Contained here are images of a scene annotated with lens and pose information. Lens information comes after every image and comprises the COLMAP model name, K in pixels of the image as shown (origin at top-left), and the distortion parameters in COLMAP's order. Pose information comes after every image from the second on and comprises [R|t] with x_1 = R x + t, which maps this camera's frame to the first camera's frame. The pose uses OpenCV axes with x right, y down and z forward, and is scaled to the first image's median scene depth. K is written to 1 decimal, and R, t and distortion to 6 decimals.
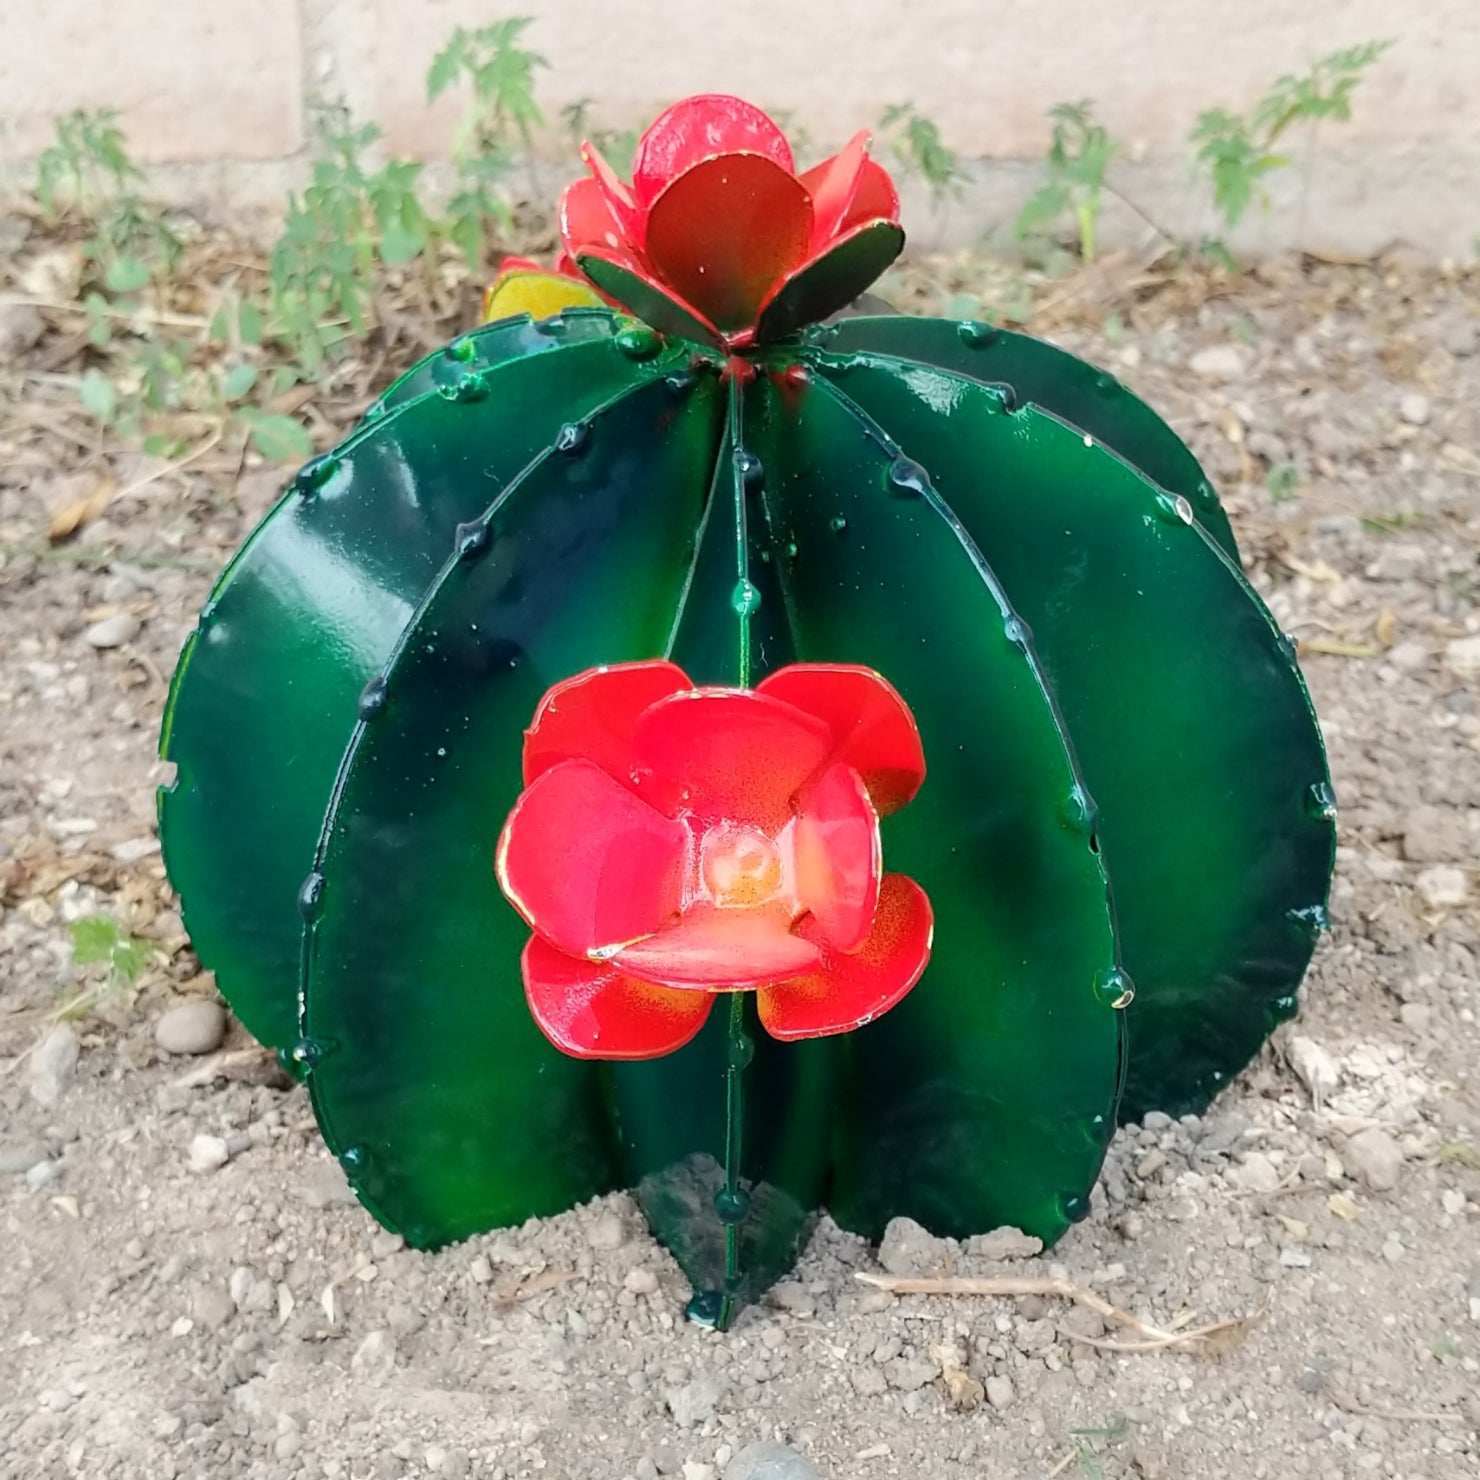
lens RADIAL K [[2904.6, 0, 658.7], [0, 2904.6, 746.8], [0, 0, 1]] dist [0.279066, -1.926263]
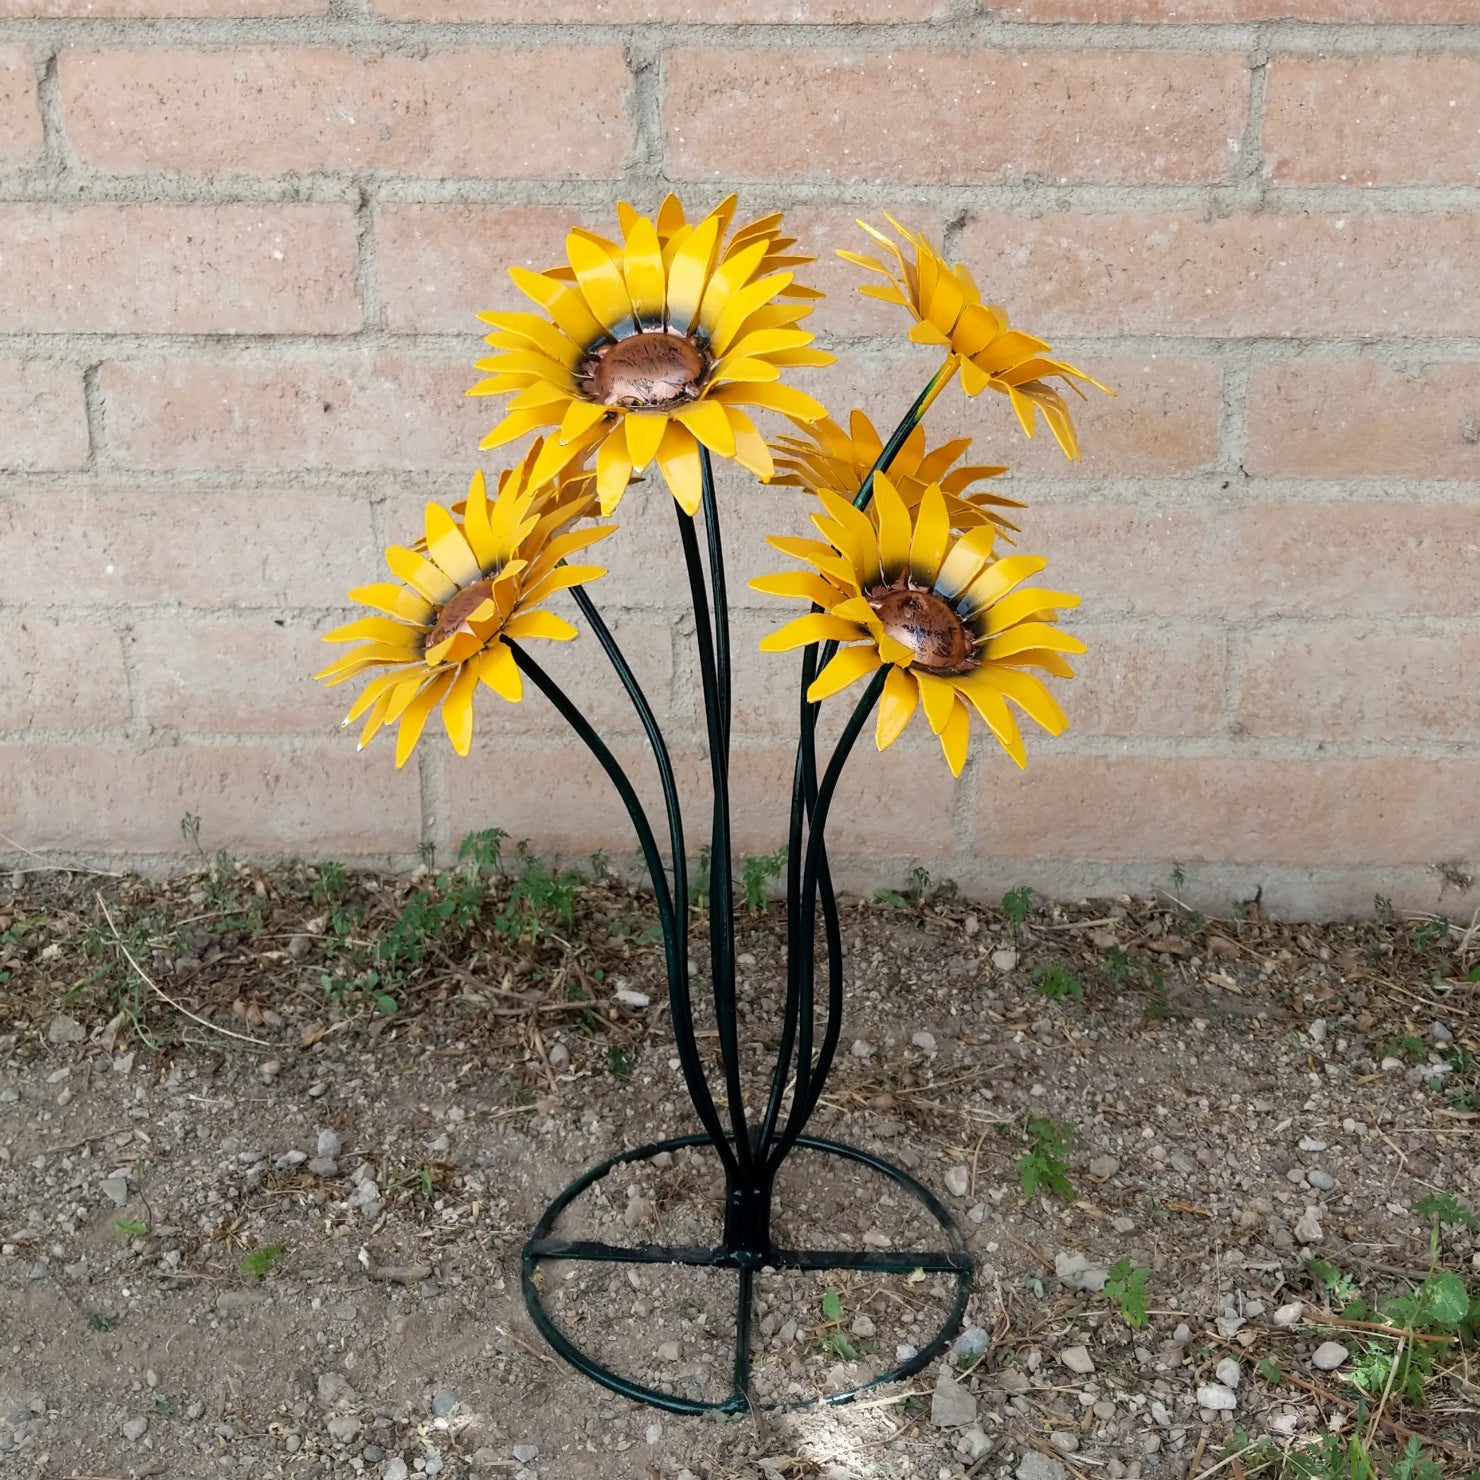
lens RADIAL K [[1842.6, 0, 745.2], [0, 1842.6, 610.4], [0, 0, 1]] dist [0.147433, -0.450335]
pose [[0.999664, 0.021331, -0.014746, 0.319116], [-0.023319, 0.988208, -0.151329, -0.294801], [0.011344, 0.151622, 0.988373, -1.132362]]
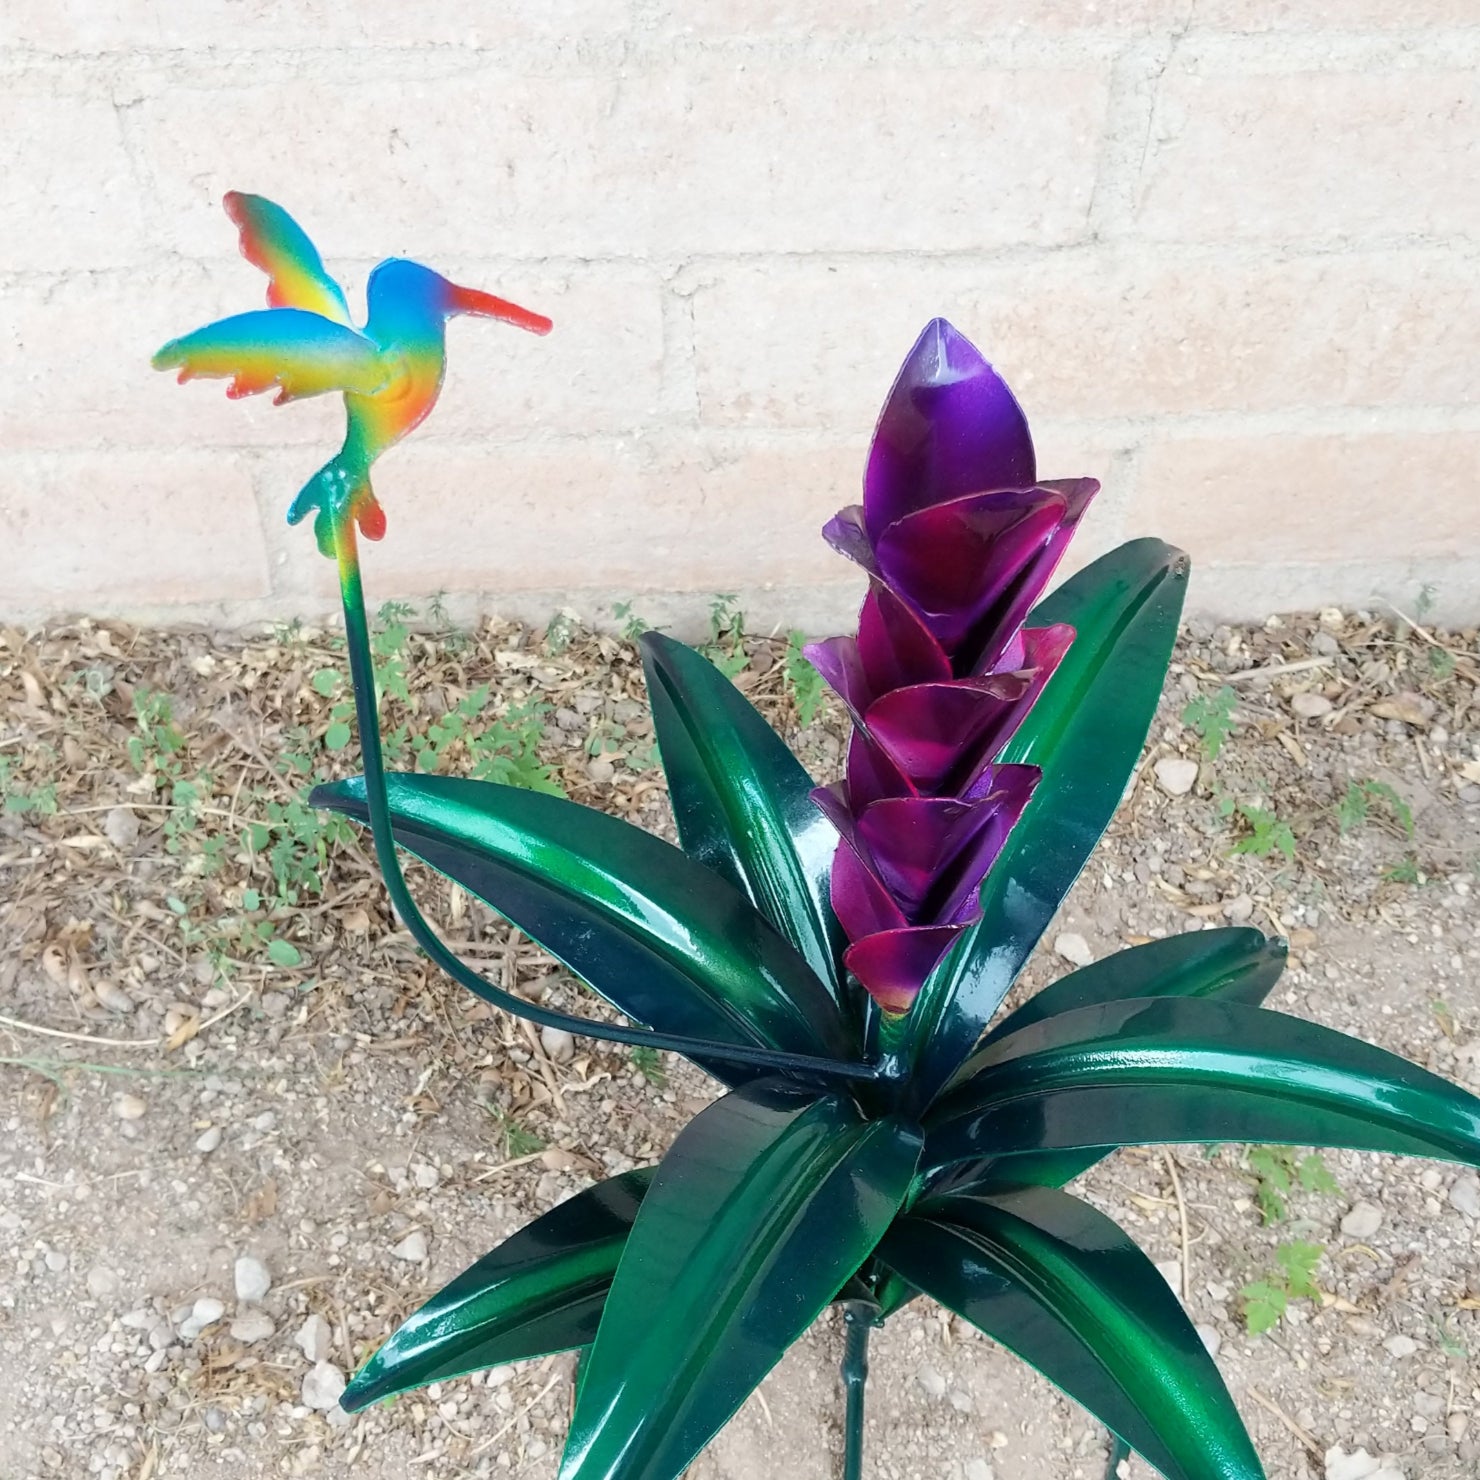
lens RADIAL K [[2212.1, 0, 740.8], [0, 2212.1, 777.2], [0, 0, 1]] dist [0.218459, -0.780857]
pose [[0.996992, -0.029414, 0.071706, 0.088463], [-0.001536, 0.917506, 0.397719, -1.057067], [-0.077489, -0.396633, 0.914701, -0.401209]]
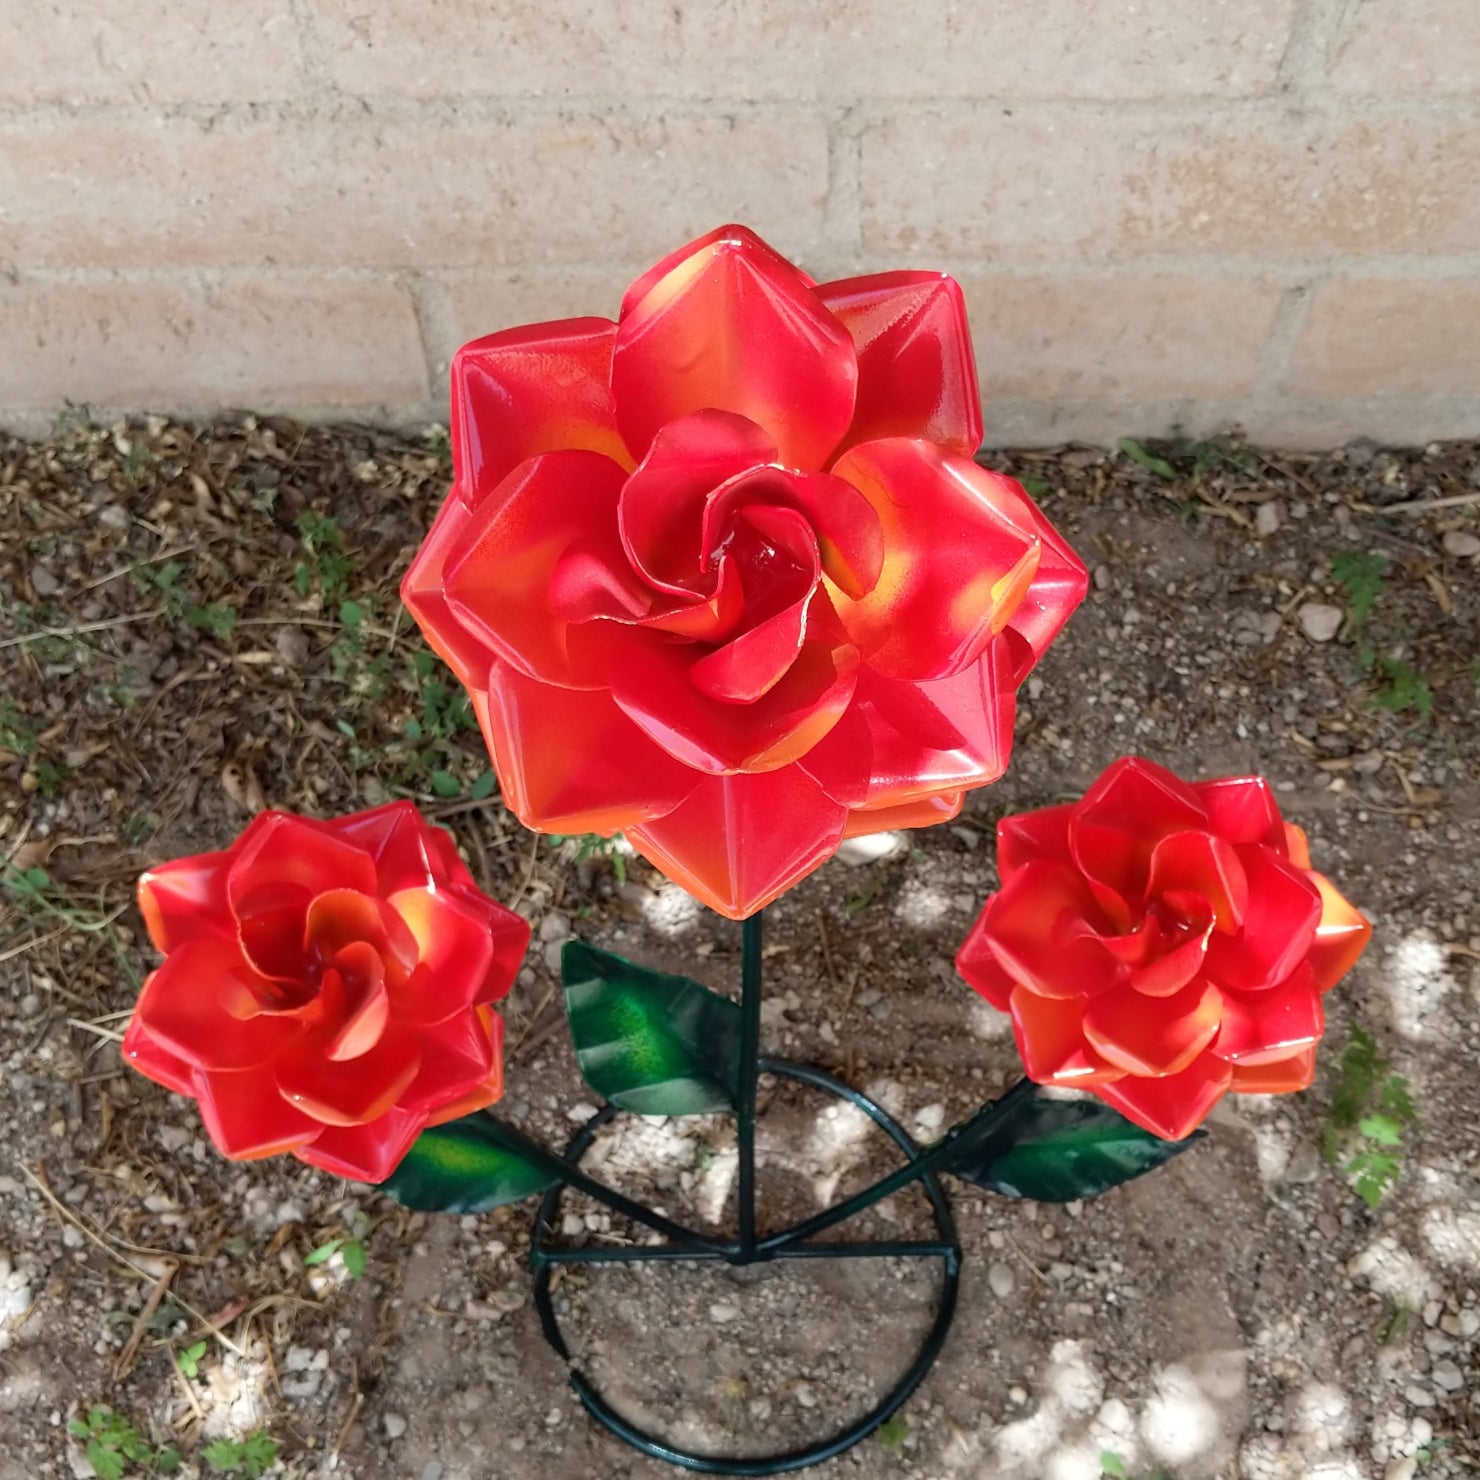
lens RADIAL K [[2149.7, 0, 761.6], [0, 2149.7, 830.2], [0, 0, 1]] dist [0.156938, -0.514993]
pose [[0.999865, -0.000634, 0.016436, 0.084053], [-0.009366, 0.799485, 0.600613, -1.301394], [-0.013521, -0.600686, 0.799371, -0.268674]]
